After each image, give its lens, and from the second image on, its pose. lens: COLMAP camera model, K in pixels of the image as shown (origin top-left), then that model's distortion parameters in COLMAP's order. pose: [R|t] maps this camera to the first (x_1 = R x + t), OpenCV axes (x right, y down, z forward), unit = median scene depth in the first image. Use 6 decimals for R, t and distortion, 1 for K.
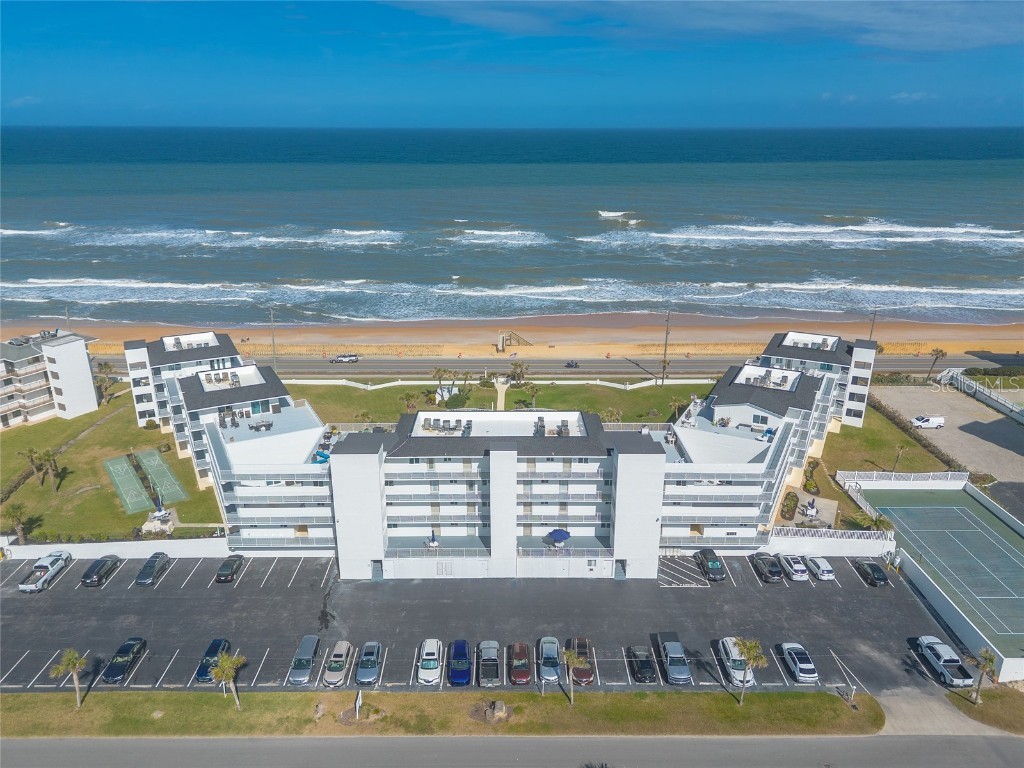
lens RADIAL K [[723.3, 0, 512.0], [0, 723.3, 384.0], [0, 0, 1]] dist [0.088188, -0.107978]
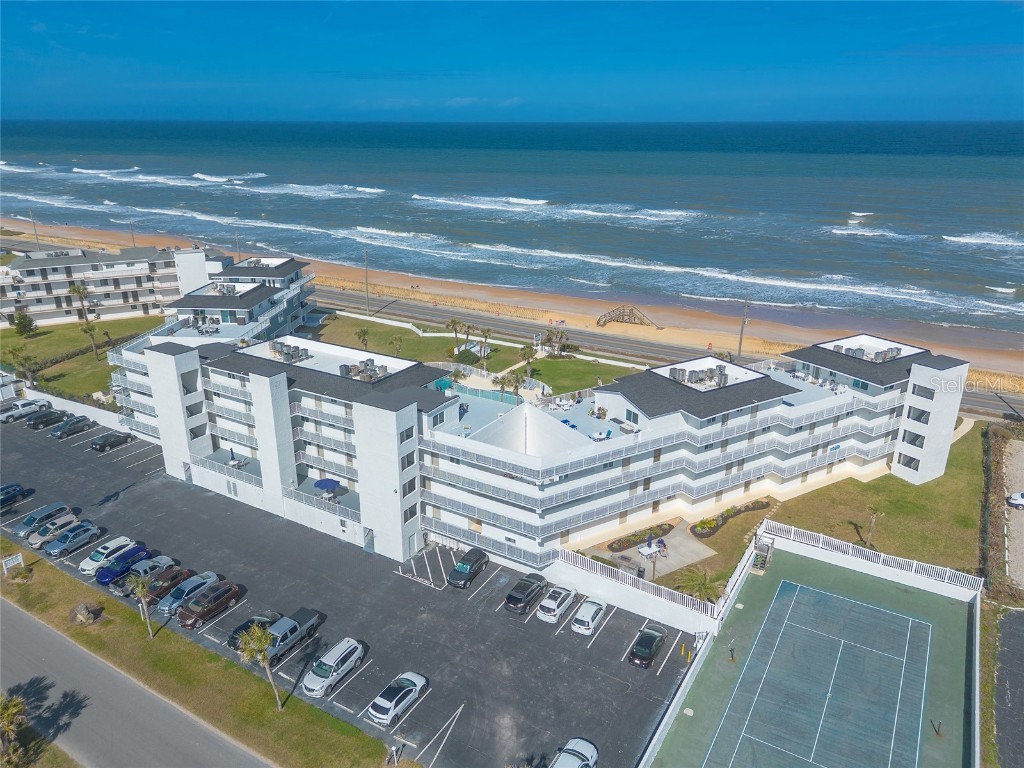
lens RADIAL K [[723.3, 0, 512.0], [0, 723.3, 384.0], [0, 0, 1]] dist [0.088188, -0.107978]
pose [[0.852221, 0.179887, -0.491284, 0.646691], [-0.176834, 0.982807, 0.053110, -0.003045], [0.492391, 0.041614, 0.869379, 0.306801]]
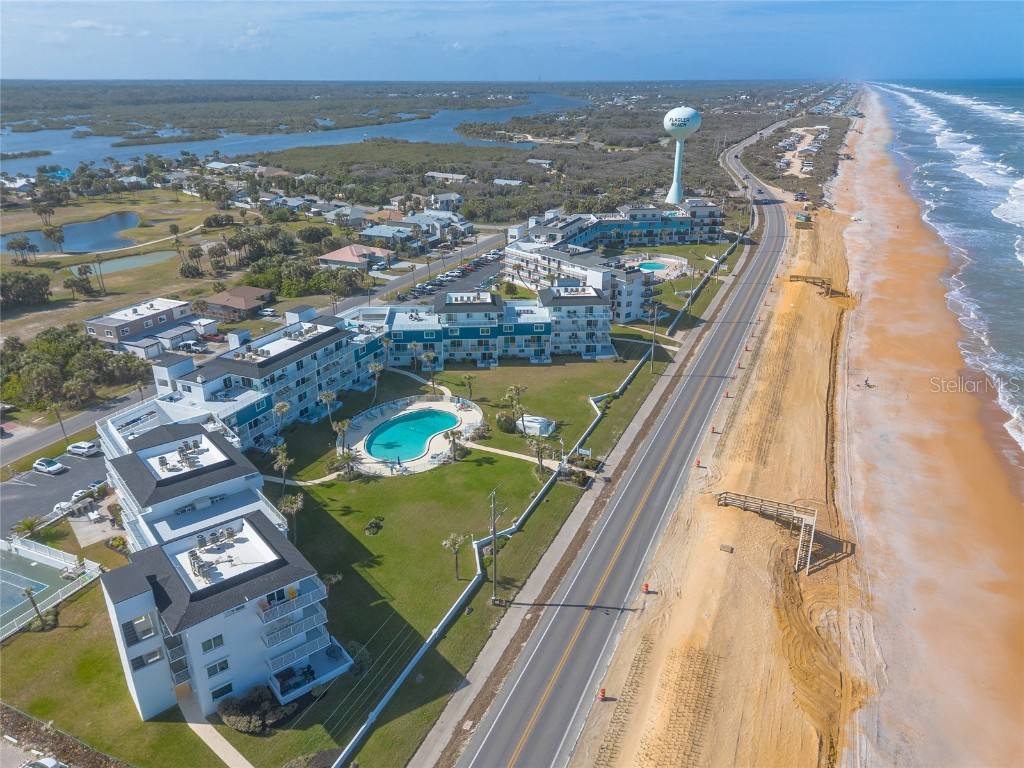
lens RADIAL K [[726.8, 0, 518.6], [0, 726.8, 386.1], [0, 0, 1]] dist [0.090311, -0.105860]
pose [[-0.400196, 0.353960, -0.845314, 1.052170], [-0.306835, 0.817409, 0.487540, -0.719559], [0.863537, 0.454483, -0.218517, 1.746688]]
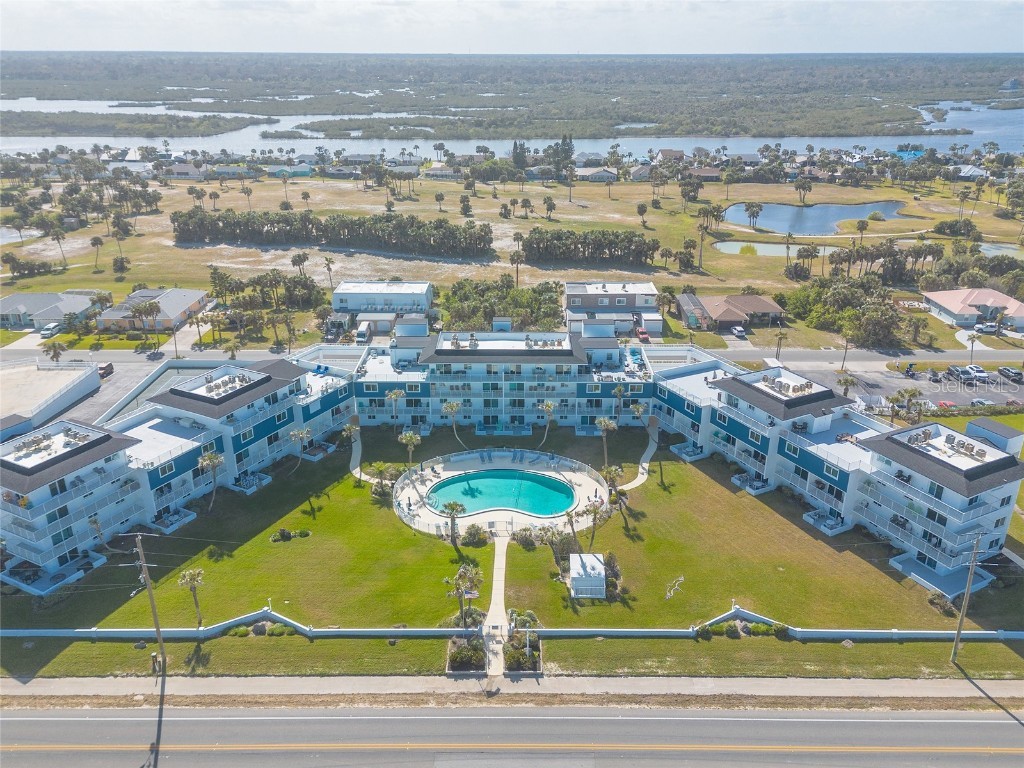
lens RADIAL K [[782.7, 0, 512.0], [0, 782.7, 384.0], [0, 0, 1]] dist [0.069338, -0.069744]
pose [[-0.999971, -0.003419, 0.006758, -0.030284], [0.002029, 0.738708, 0.674023, -0.839638], [-0.007297, 0.674017, -0.738680, 2.080468]]
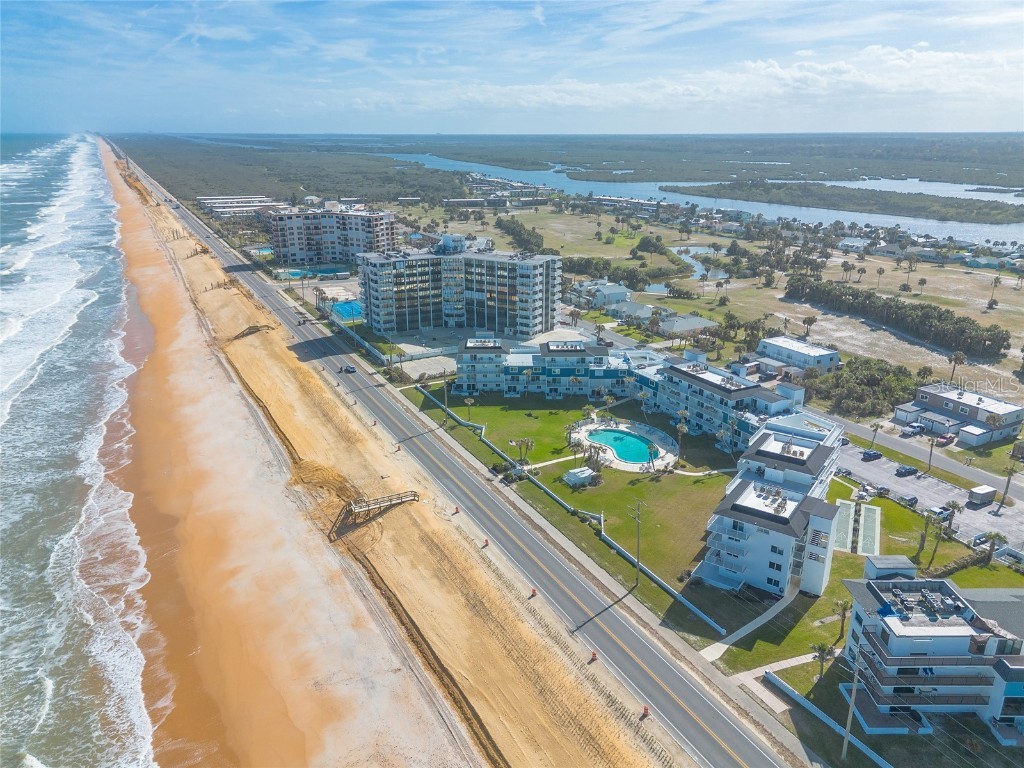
lens RADIAL K [[723.3, 0, 512.0], [0, 723.3, 384.0], [0, 0, 1]] dist [0.088188, -0.107978]
pose [[-0.464111, -0.287156, 0.837939, -1.399115], [0.298822, 0.839779, 0.453296, -0.980567], [-0.833850, 0.460774, -0.303942, 2.052437]]
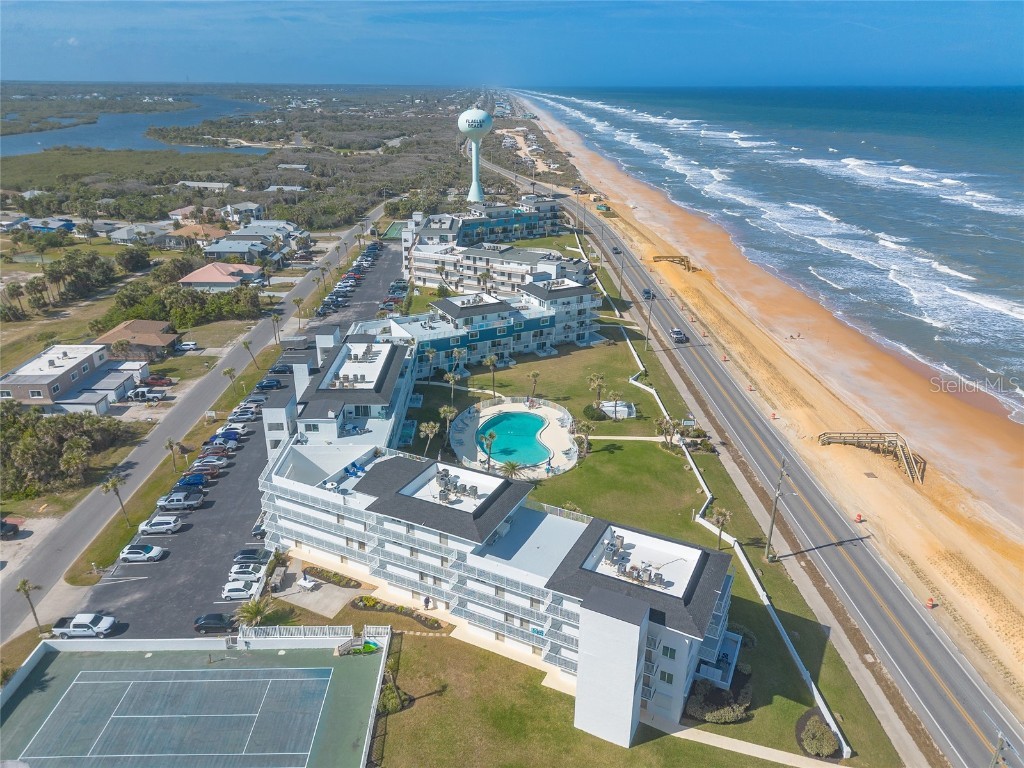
lens RADIAL K [[723.3, 0, 512.0], [0, 723.3, 384.0], [0, 0, 1]] dist [0.088188, -0.107978]
pose [[0.008573, 0.380511, -0.924737, 1.215365], [-0.341137, 0.870406, 0.354993, -0.476840], [0.939975, 0.312419, 0.137268, 1.085933]]
